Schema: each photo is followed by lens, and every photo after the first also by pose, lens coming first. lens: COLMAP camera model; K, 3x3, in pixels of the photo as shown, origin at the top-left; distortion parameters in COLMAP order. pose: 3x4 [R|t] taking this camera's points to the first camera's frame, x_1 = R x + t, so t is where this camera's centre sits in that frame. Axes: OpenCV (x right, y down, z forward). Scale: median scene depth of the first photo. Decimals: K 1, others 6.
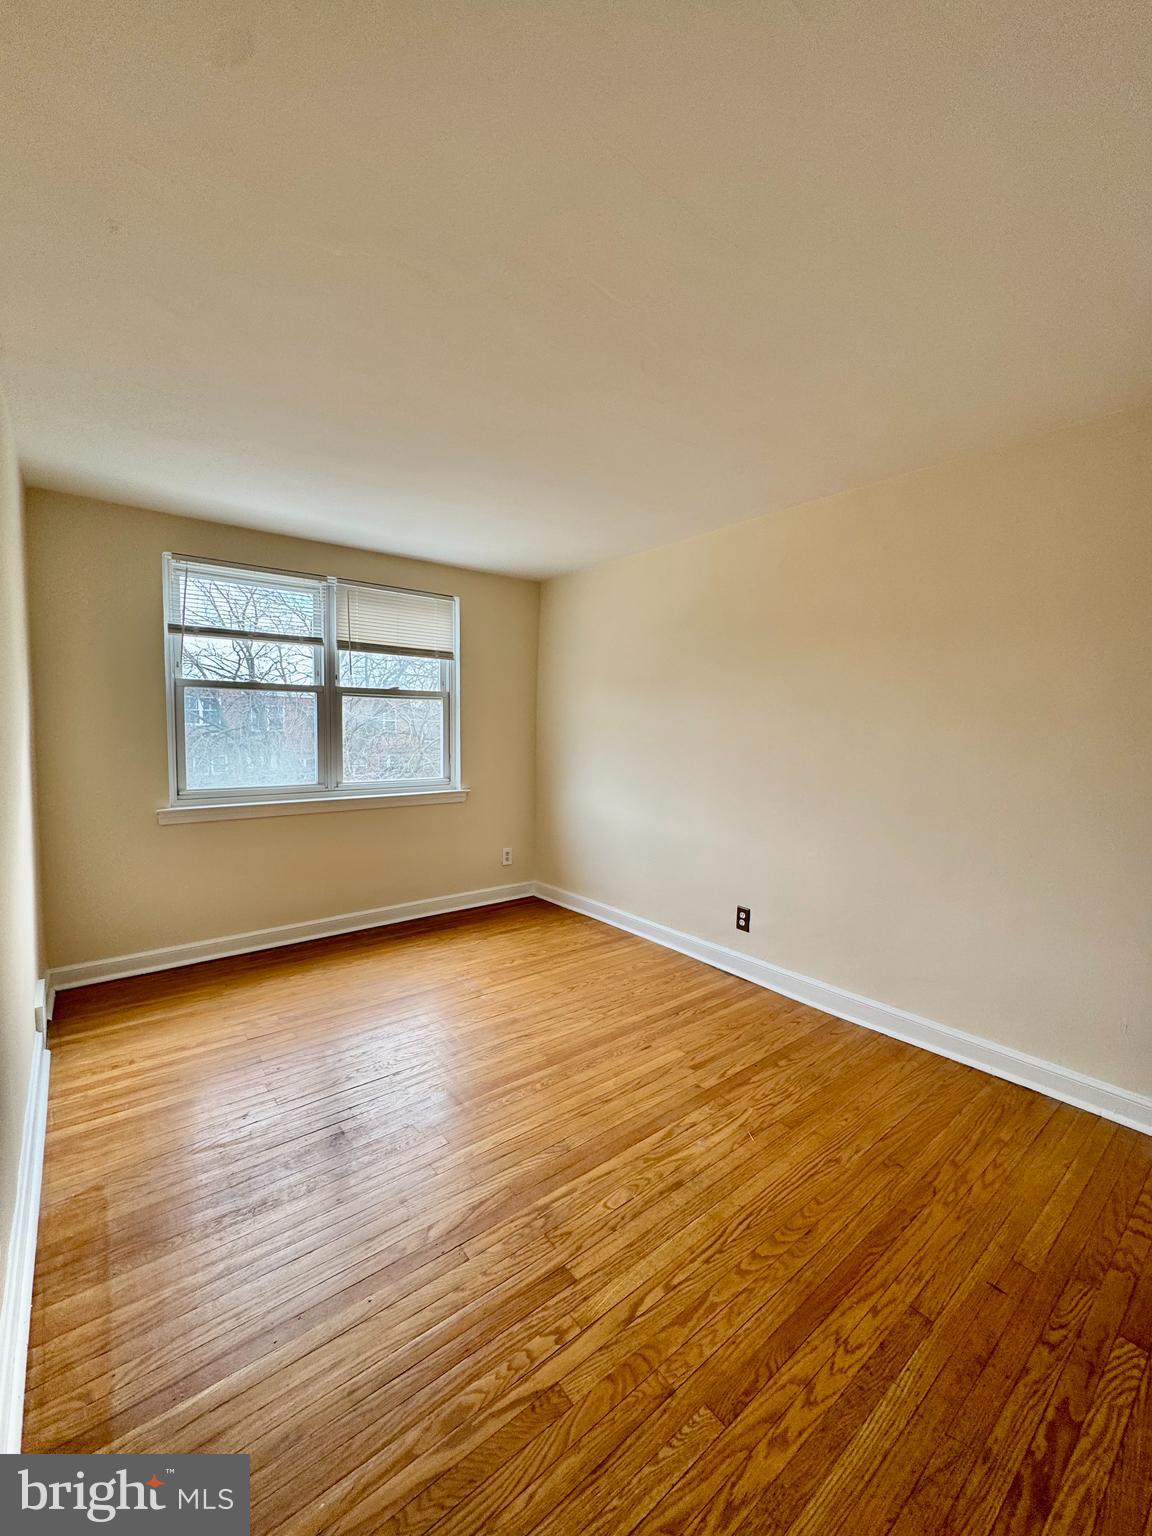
lens RADIAL K [[618.6, 0, 570.0], [0, 618.6, 762.1], [0, 0, 1]] dist [-0.002661, -0.000024]
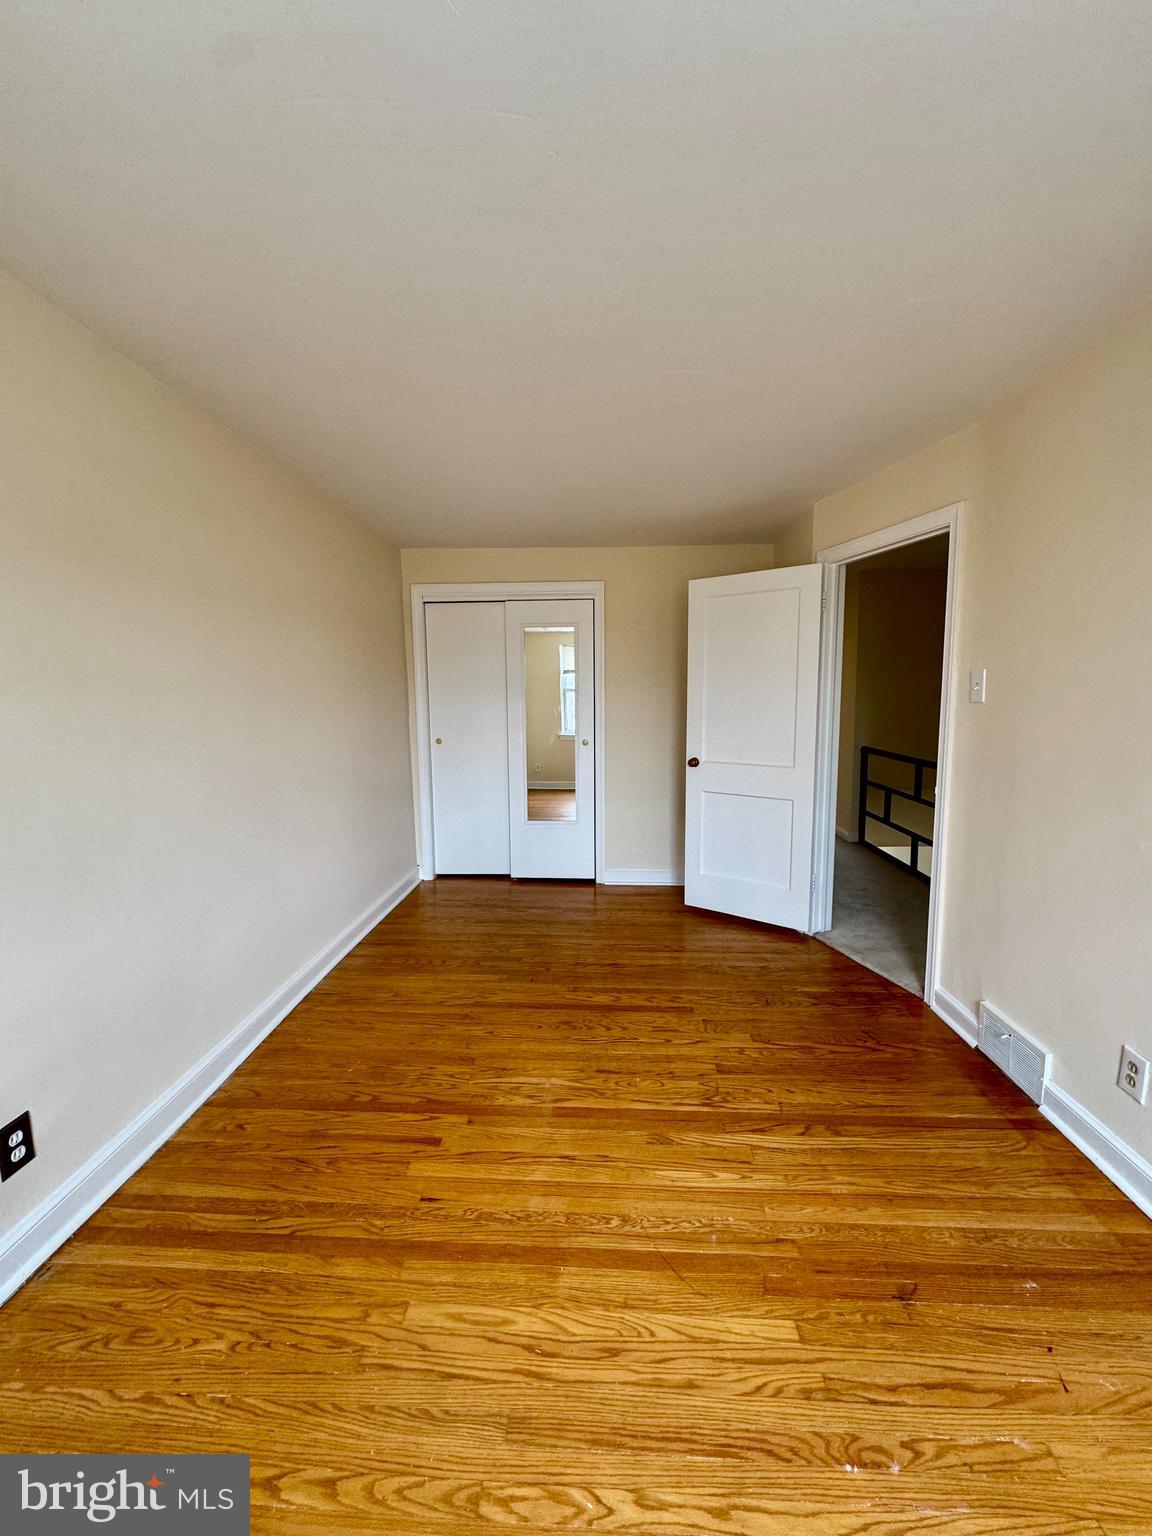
lens RADIAL K [[618.6, 0, 562.9], [0, 618.6, 771.8], [0, 0, 1]] dist [-0.002661, -0.000024]
pose [[-0.749296, -0.084714, 0.656794, -0.477071], [0.041118, 0.983920, 0.173815, -0.129740], [-0.660957, 0.157245, -0.733764, 1.635088]]
